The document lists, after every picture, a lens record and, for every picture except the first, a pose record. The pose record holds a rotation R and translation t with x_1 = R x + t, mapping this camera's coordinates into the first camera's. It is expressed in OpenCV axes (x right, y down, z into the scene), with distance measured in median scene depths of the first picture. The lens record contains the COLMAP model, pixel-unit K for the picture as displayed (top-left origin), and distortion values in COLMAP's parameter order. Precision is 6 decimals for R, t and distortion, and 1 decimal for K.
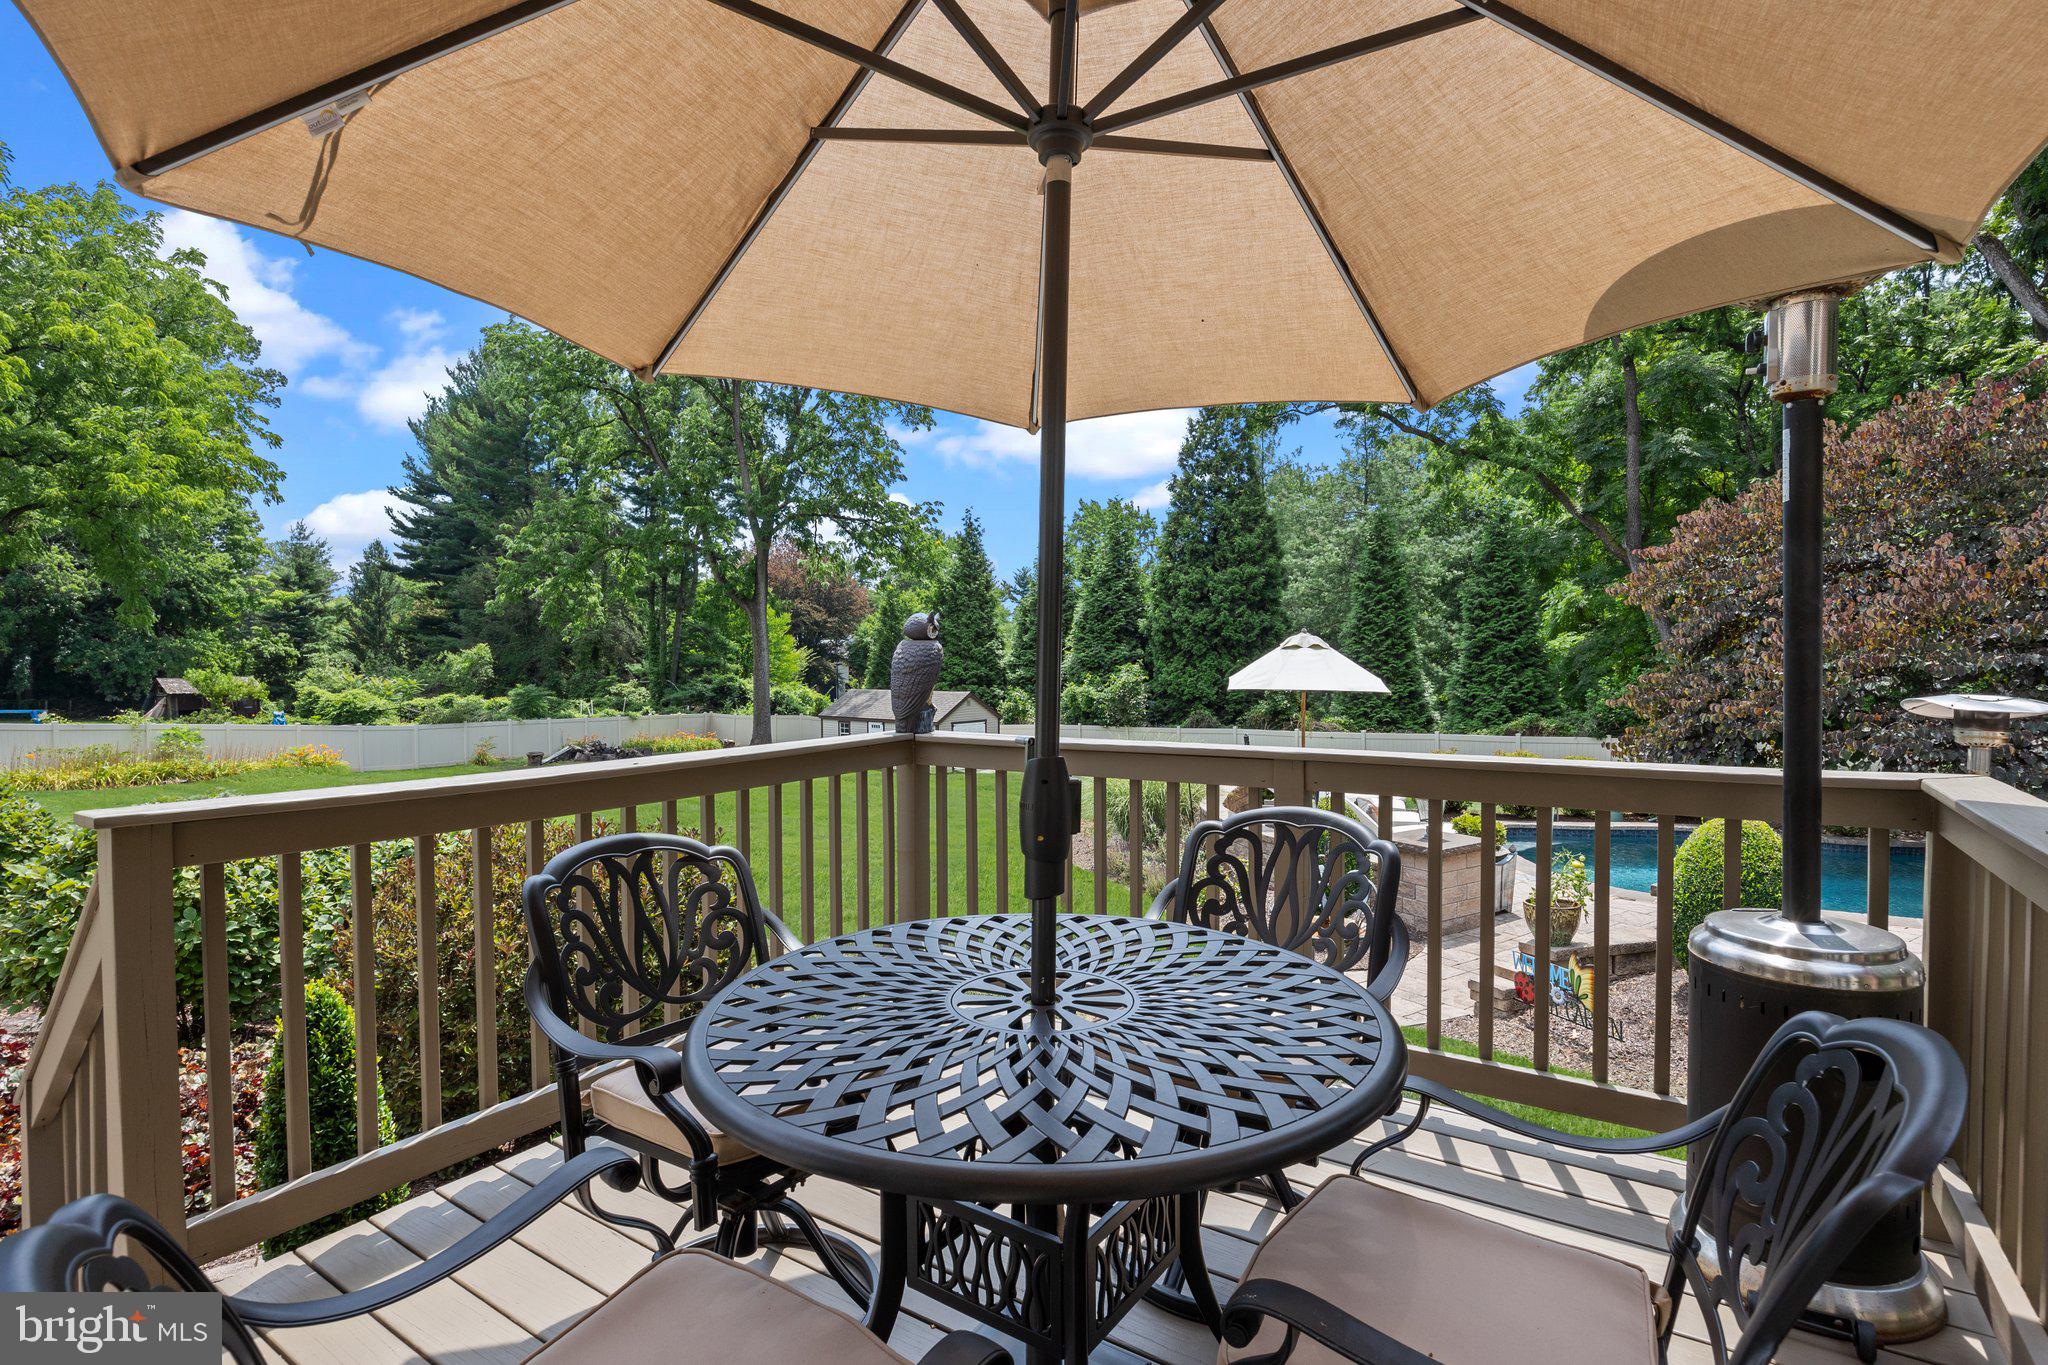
lens RADIAL K [[998.5, 0, 1024.0], [0, 998.5, 682.5], [0, 0, 1]] dist [-0.012618, 0.001294]
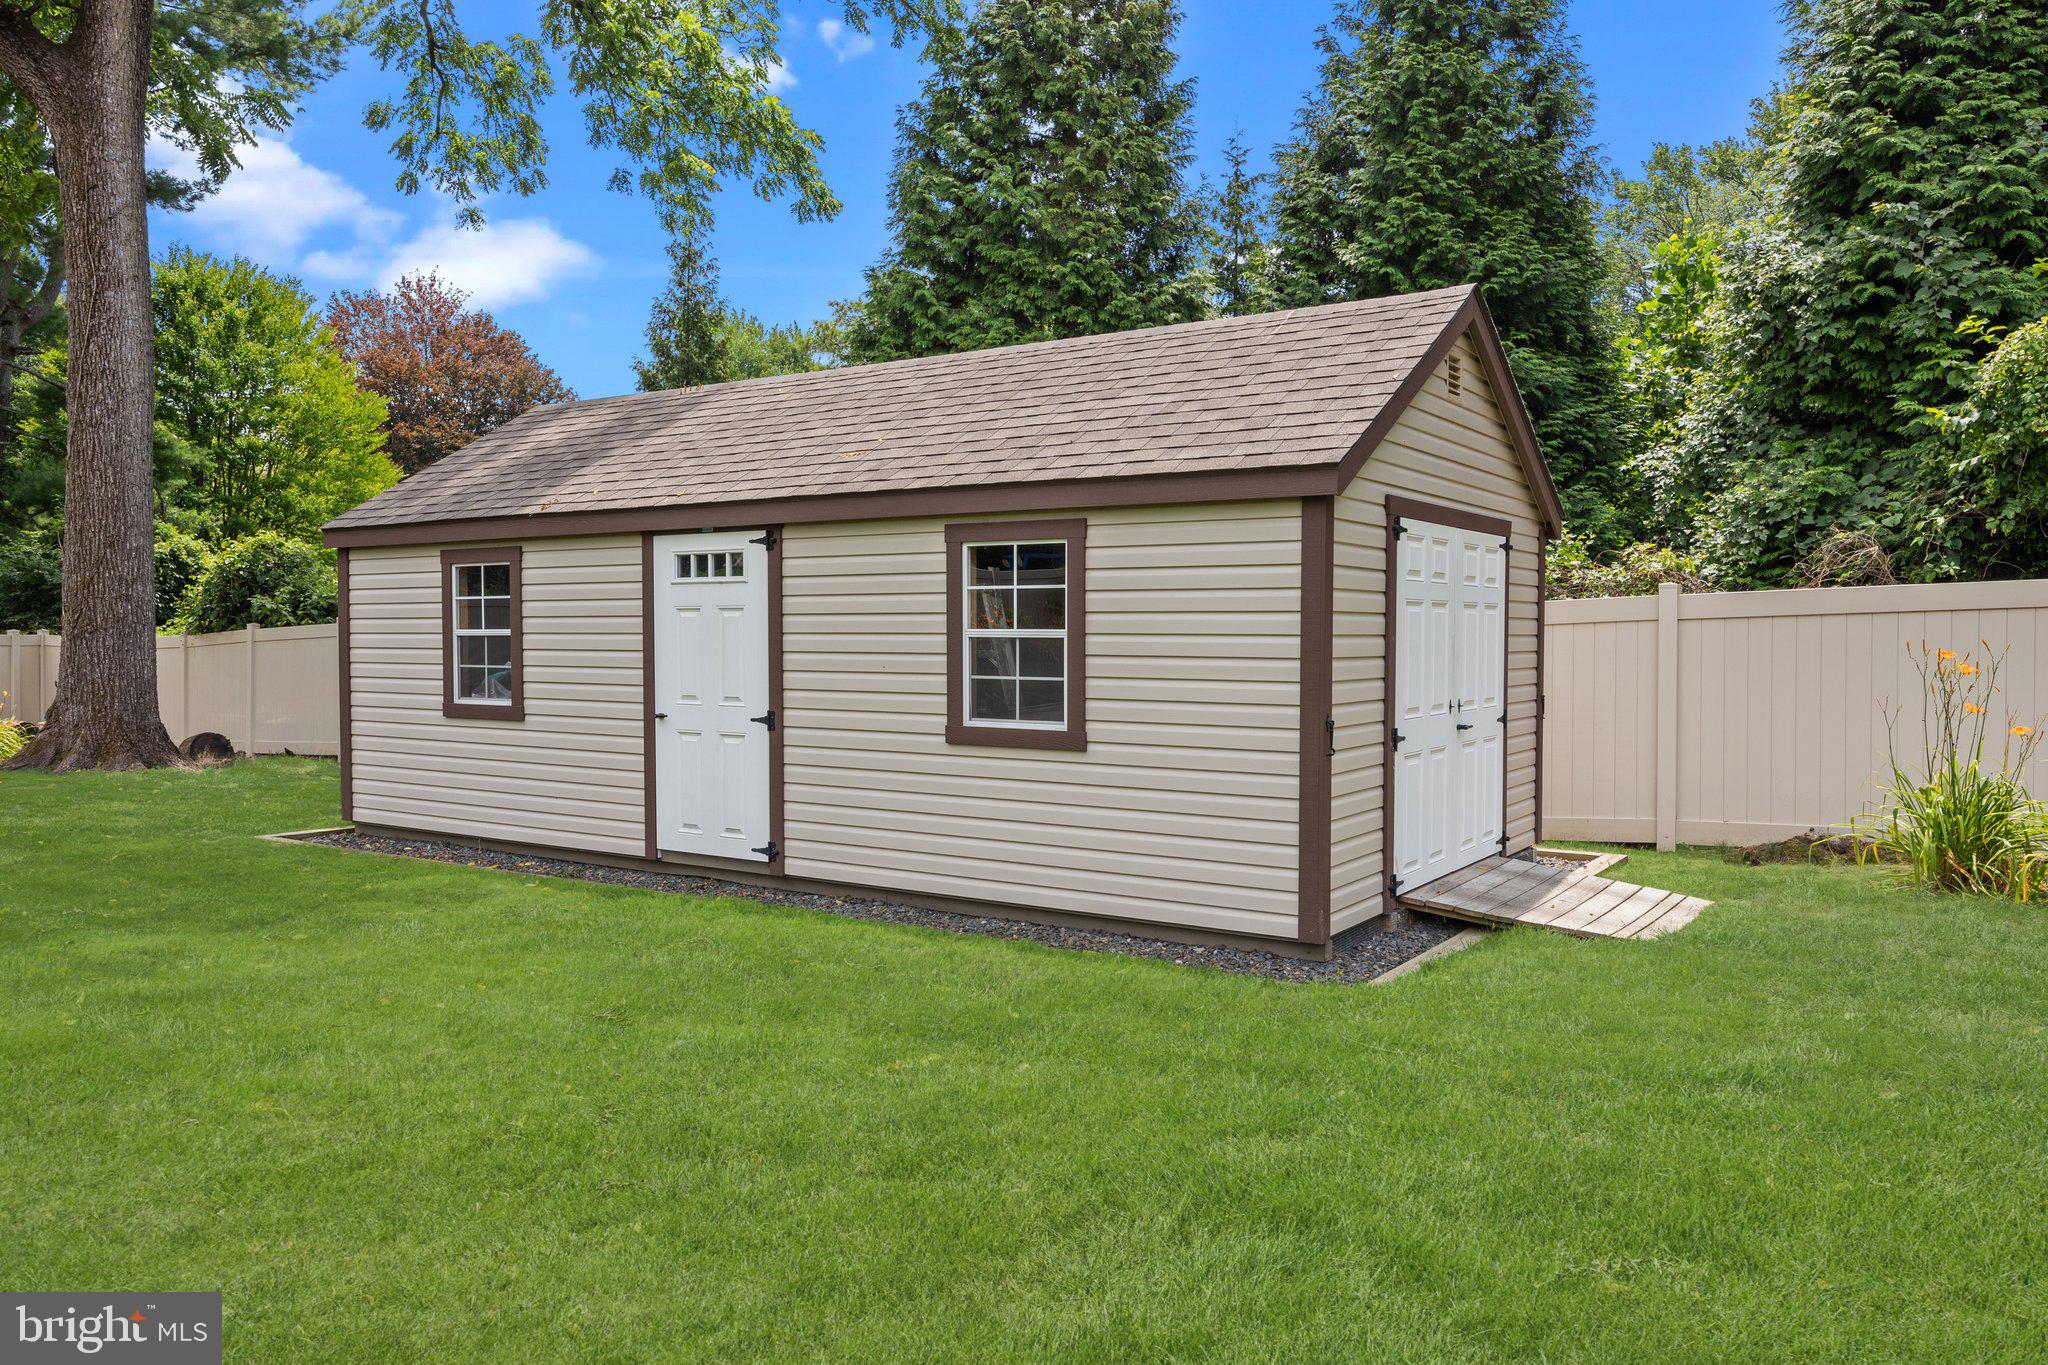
lens RADIAL K [[1469.5, 0, 1024.0], [0, 1469.5, 682.5], [0, 0, 1]] dist [0.001611, 0.000932]
pose [[0.991555, 0.007931, 0.129448, -0.089895], [-0.008092, 0.999967, 0.000718, 0.040635], [-0.129438, -0.001760, 0.991586, 0.543202]]
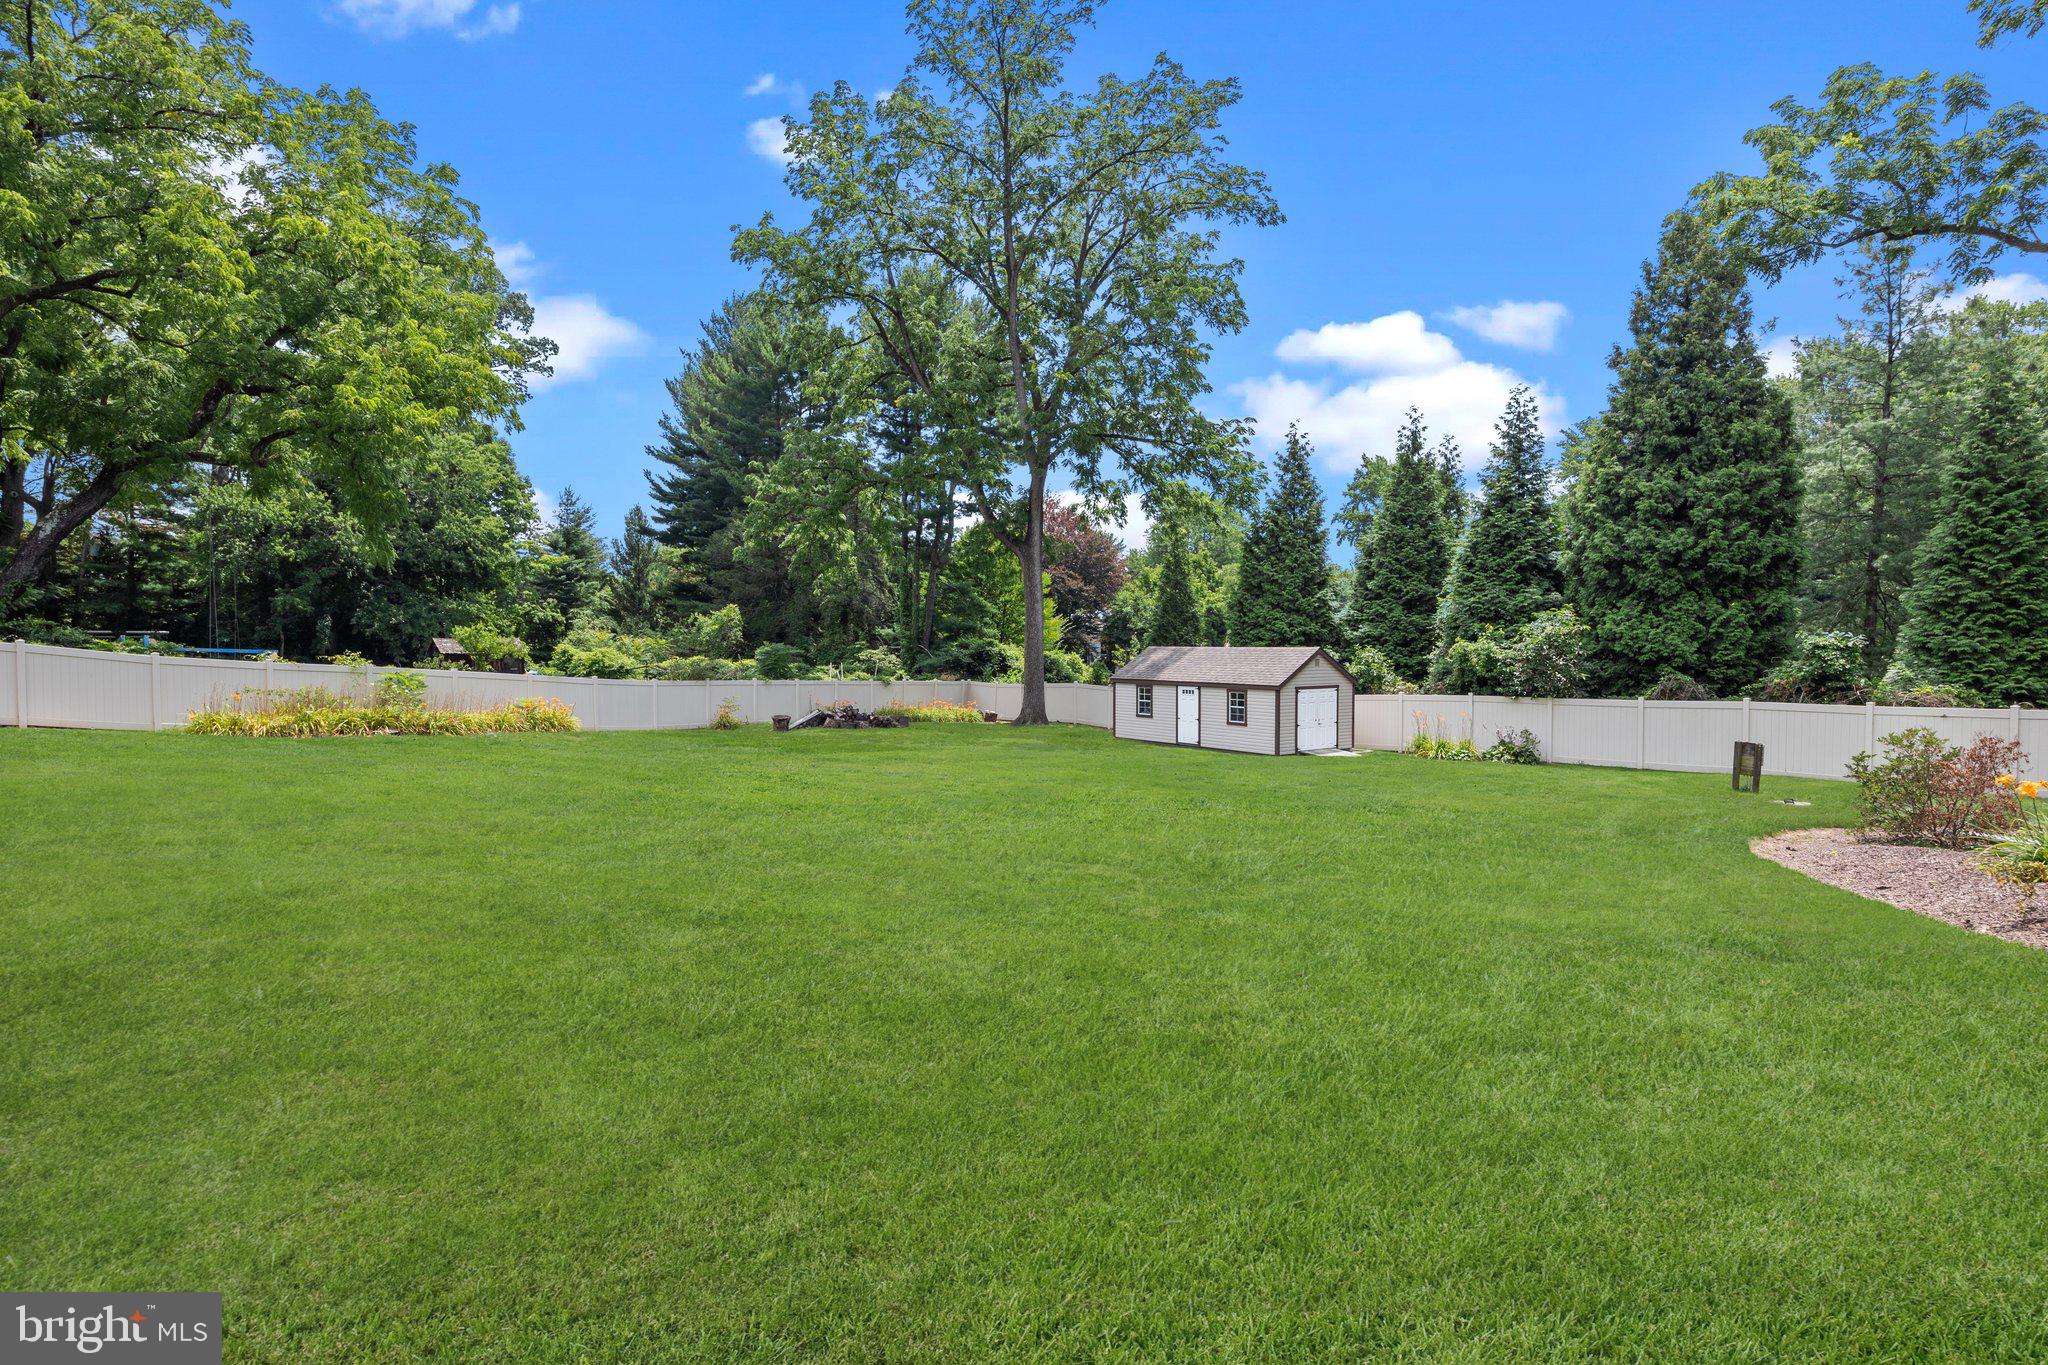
lens RADIAL K [[1018.0, 0, 1024.0], [0, 1018.0, 682.5], [0, 0, 1]] dist [-0.003366, -0.000940]
pose [[0.974396, 0.017221, -0.224179, -0.065174], [-0.014628, 0.999806, 0.013225, 0.019107], [0.224363, -0.009607, 0.974458, 0.137378]]
